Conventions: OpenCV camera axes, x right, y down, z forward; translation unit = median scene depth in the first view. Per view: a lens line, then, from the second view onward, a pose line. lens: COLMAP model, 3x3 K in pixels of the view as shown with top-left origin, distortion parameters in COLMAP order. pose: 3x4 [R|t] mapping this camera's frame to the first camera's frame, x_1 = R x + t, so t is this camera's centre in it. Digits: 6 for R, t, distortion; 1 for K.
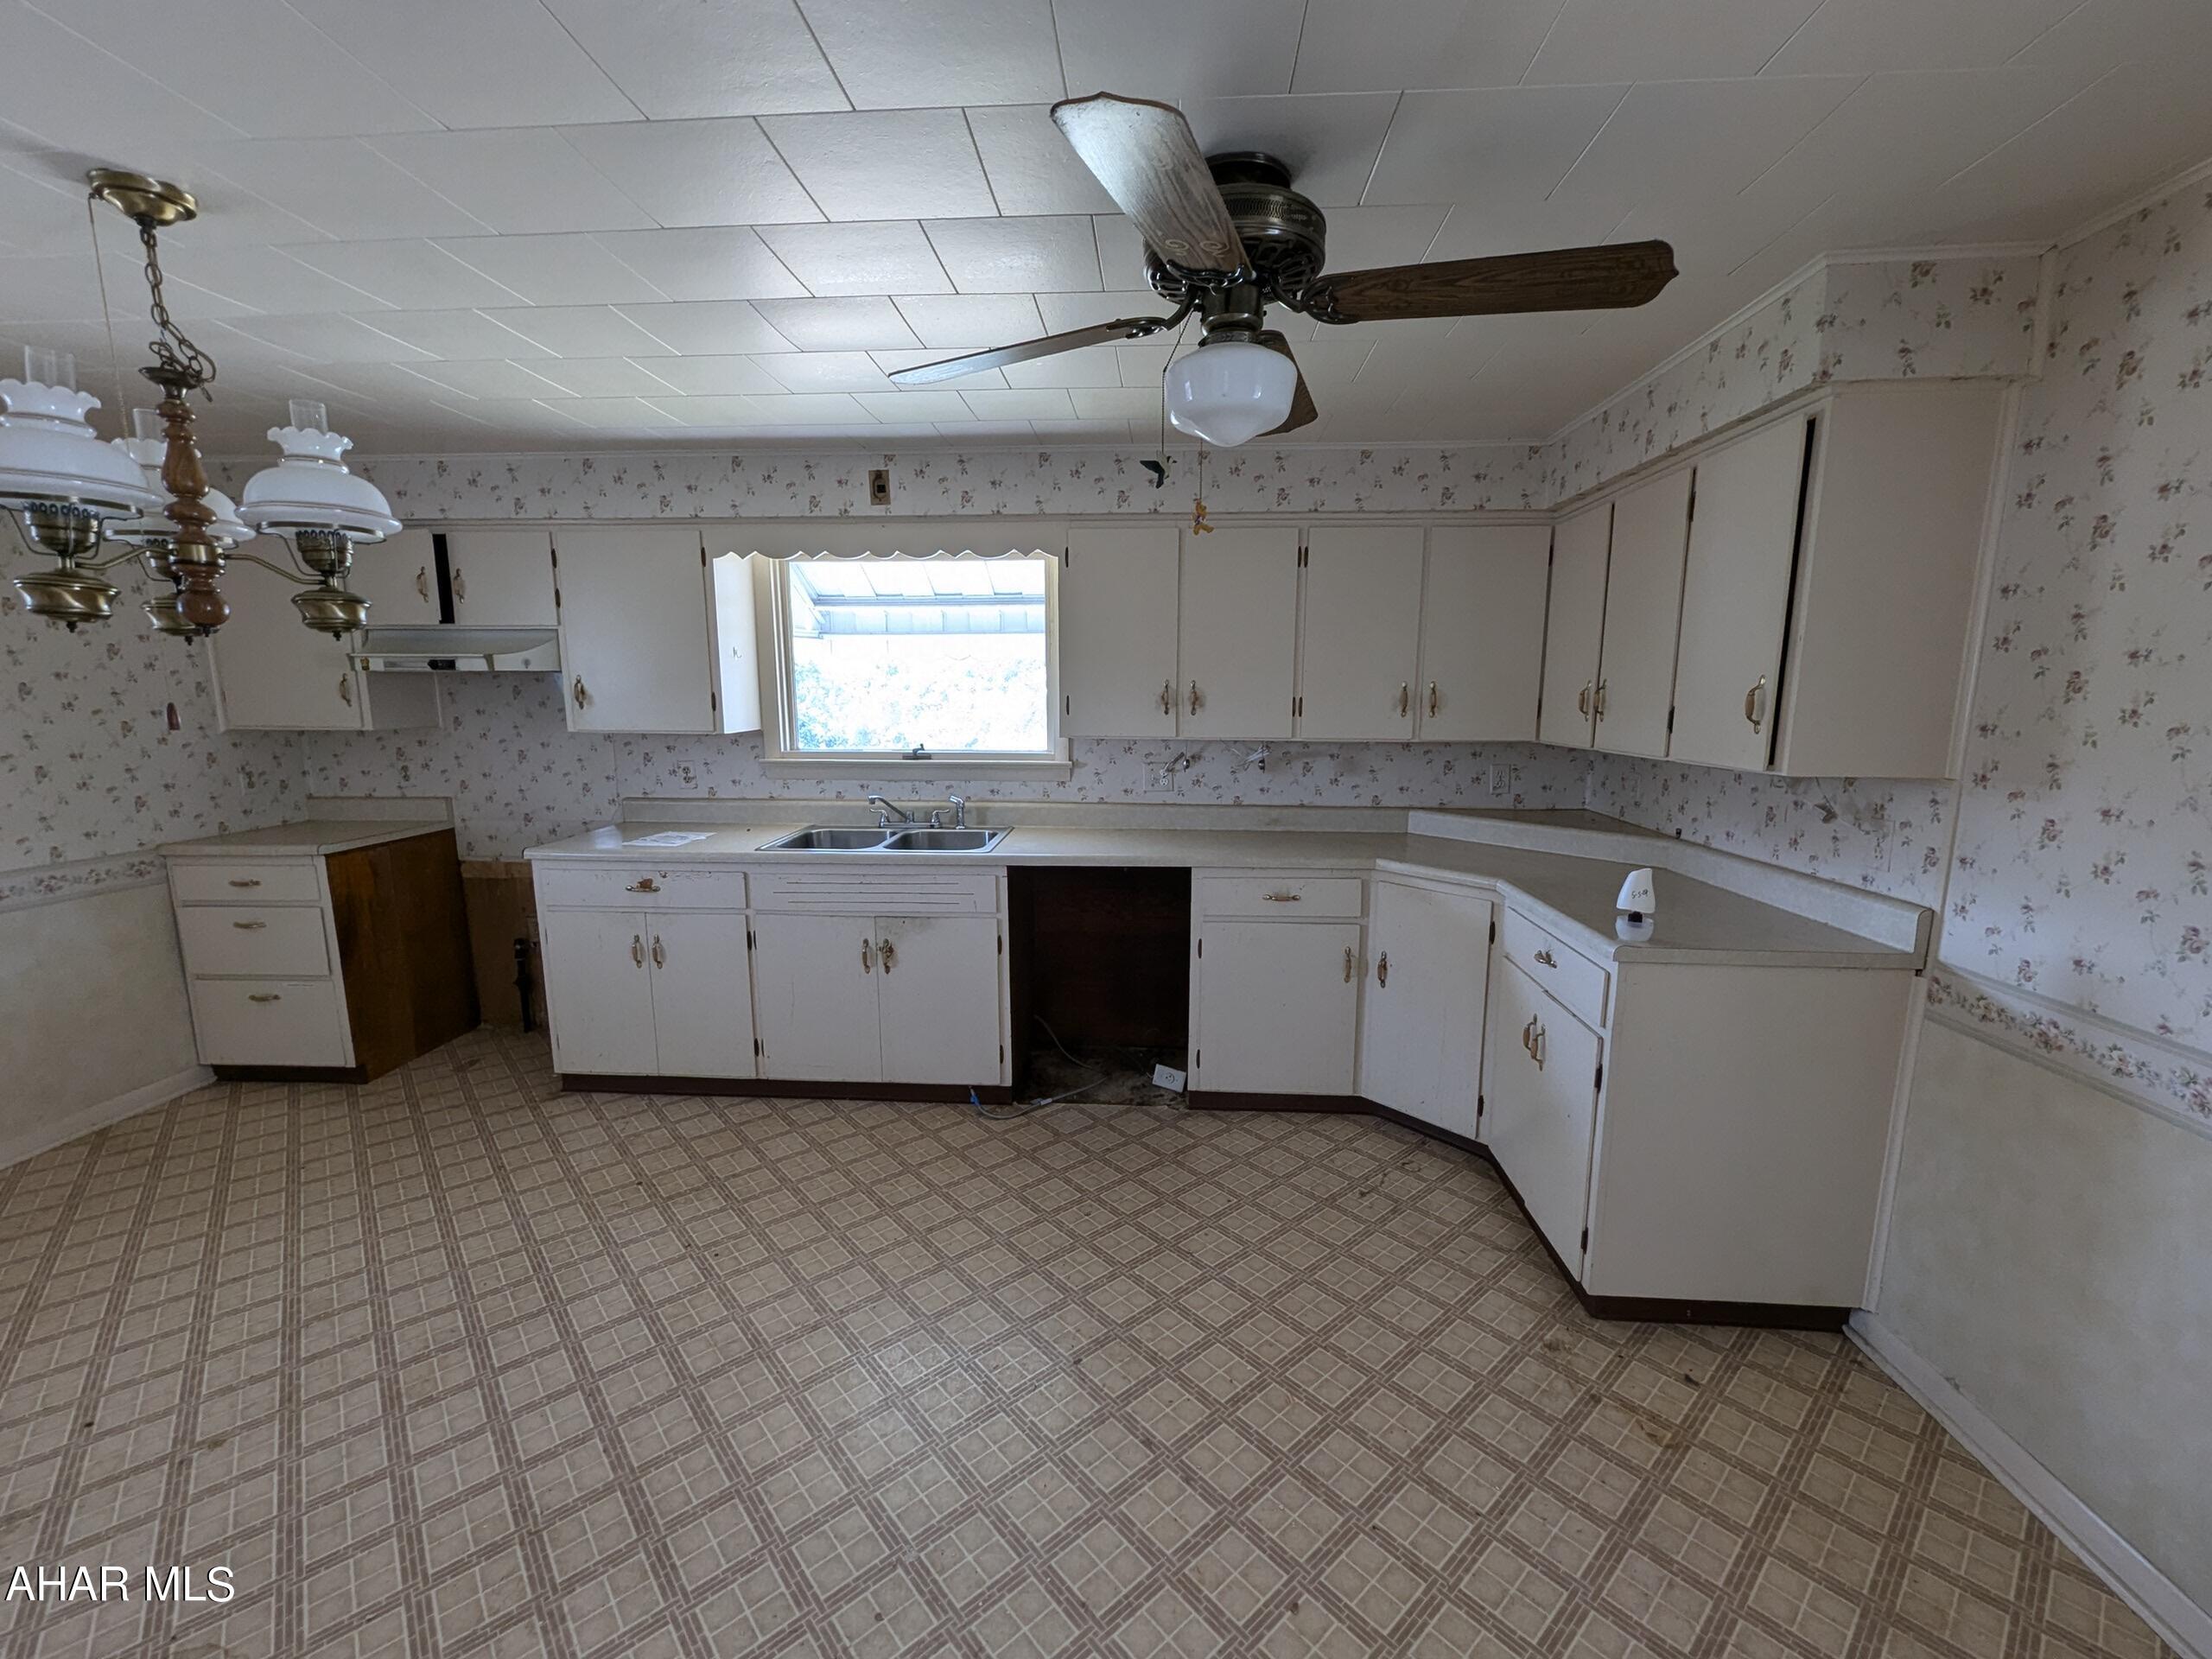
lens RADIAL K [[920.8, 0, 1107.9], [0, 920.8, 829.1], [0, 0, 1]] dist [0.001465, 0.000276]
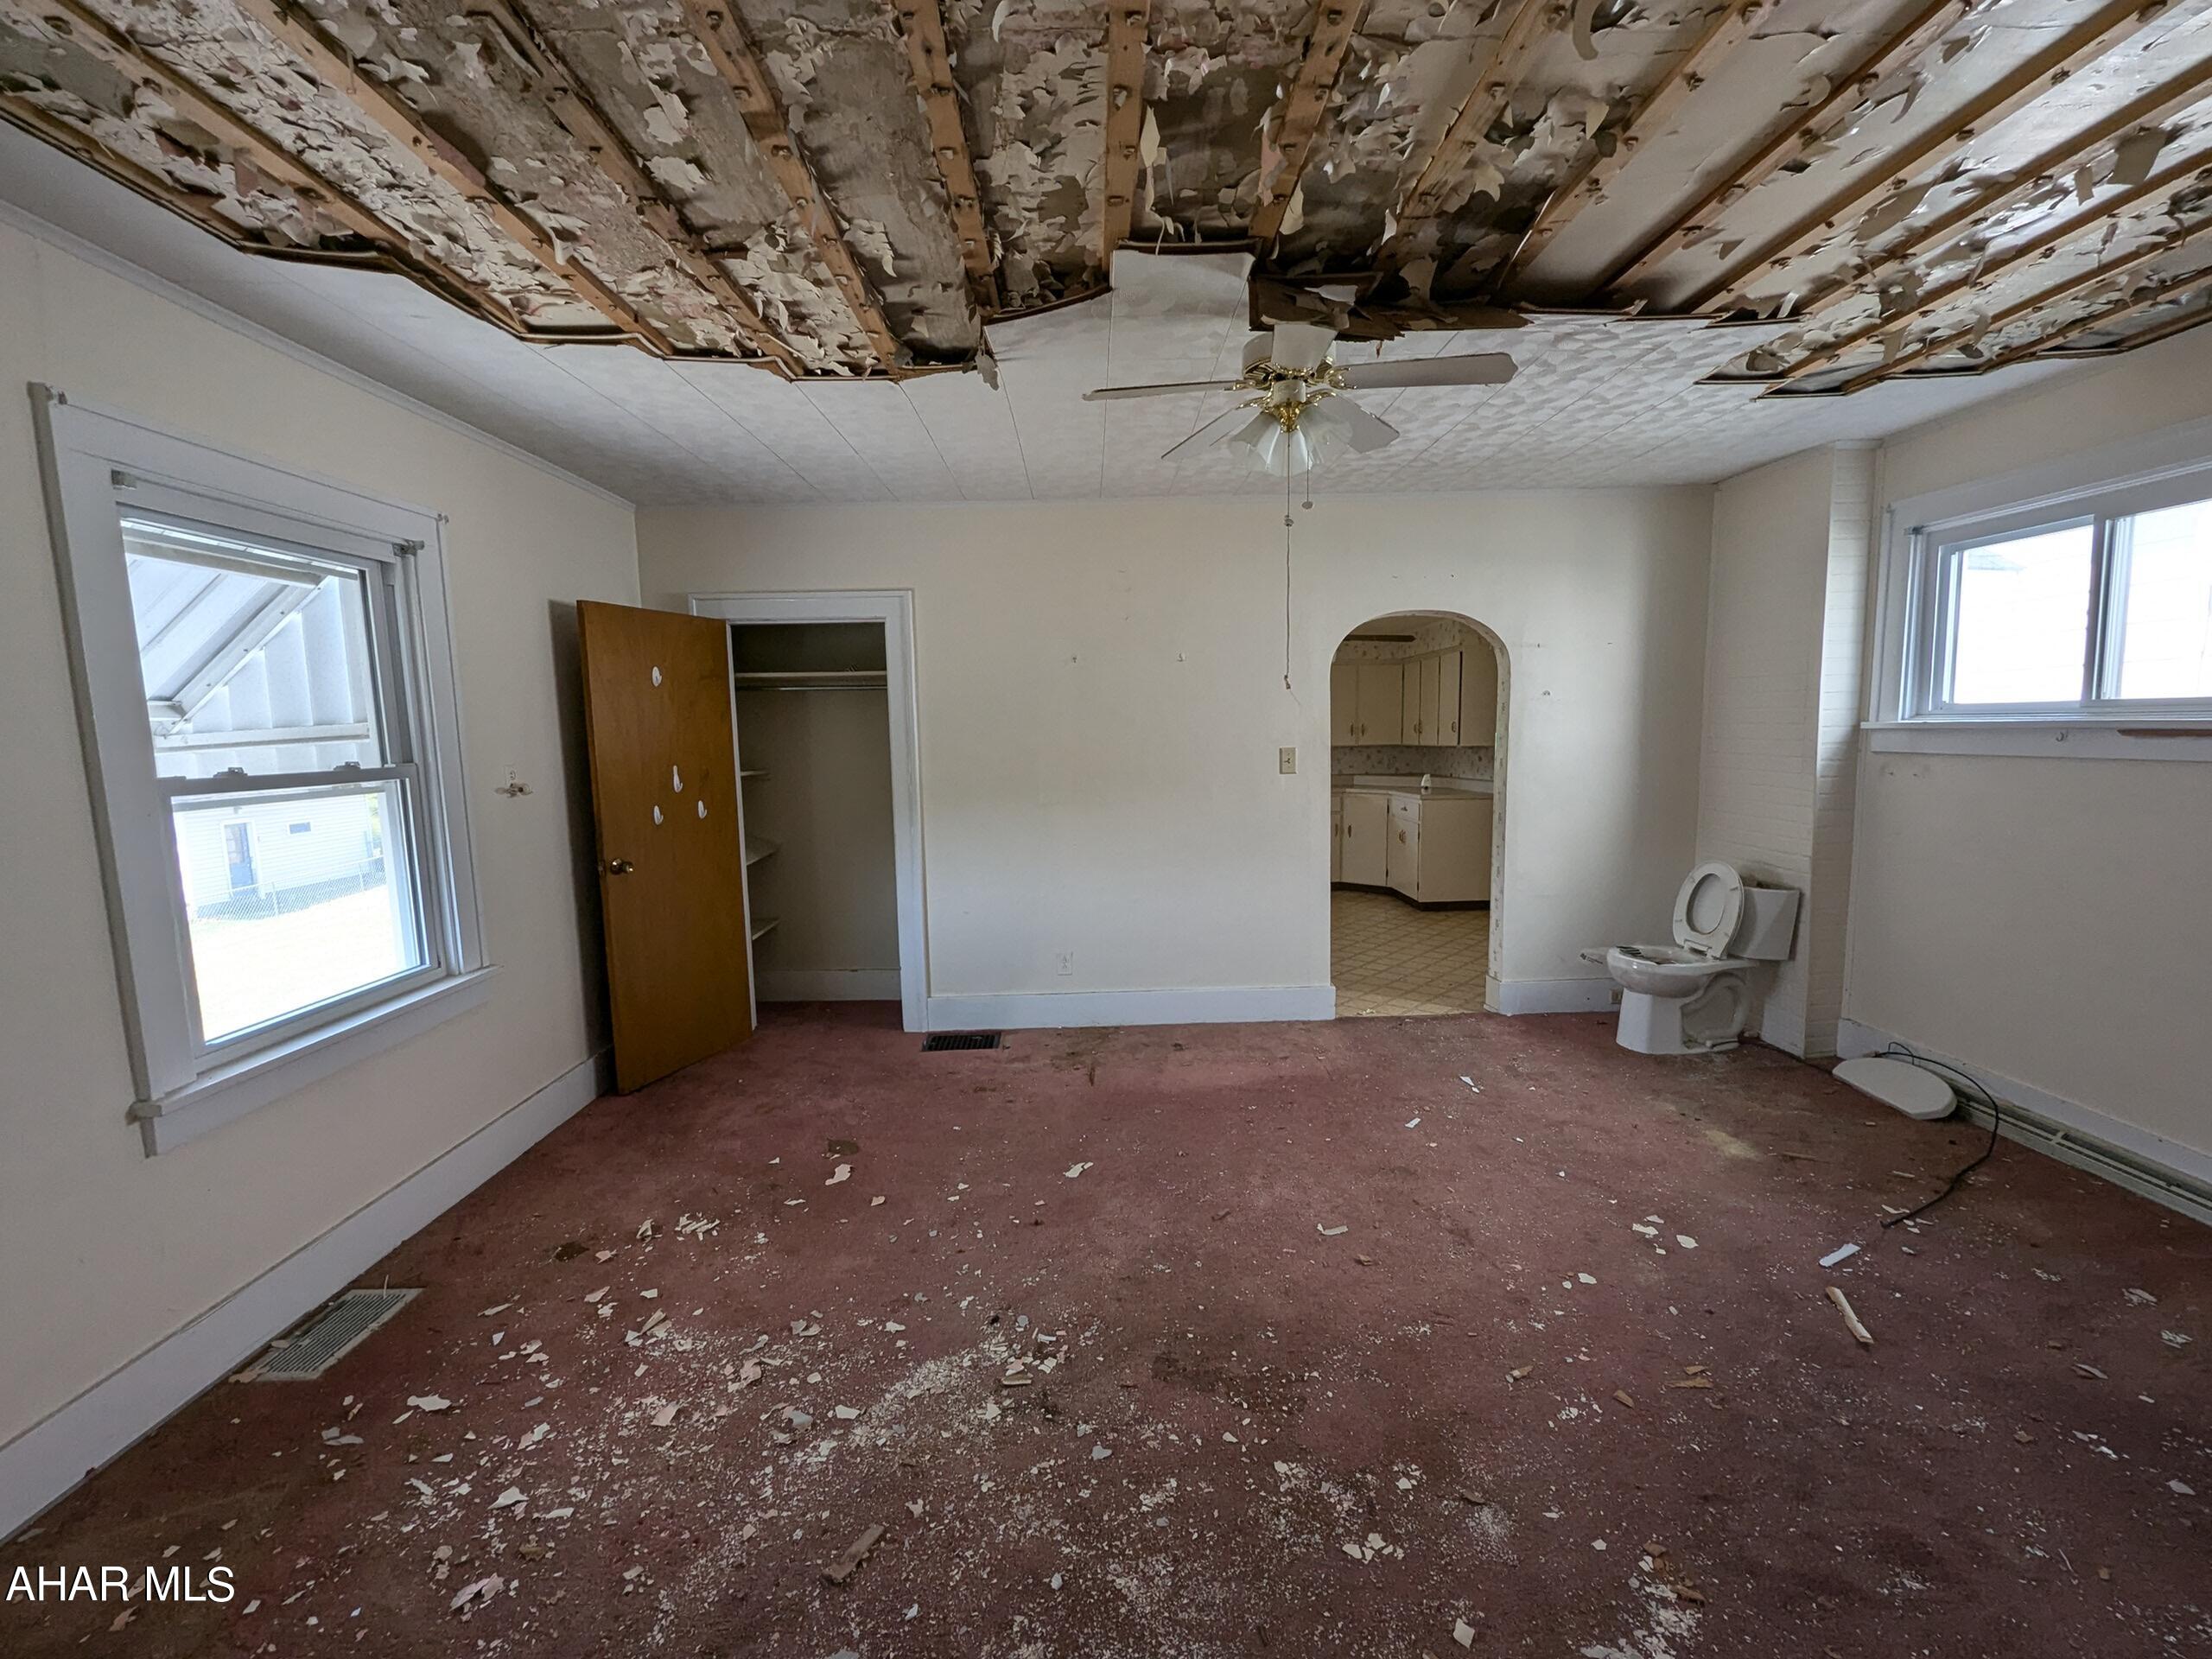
lens RADIAL K [[920.8, 0, 1115.3], [0, 920.8, 831.4], [0, 0, 1]] dist [0.001465, 0.000276]
pose [[0.994469, -0.029866, 0.100691, -0.738228], [0.034612, 0.998355, -0.045720, 0.292462], [-0.099160, 0.048952, 0.993867, -1.811865]]
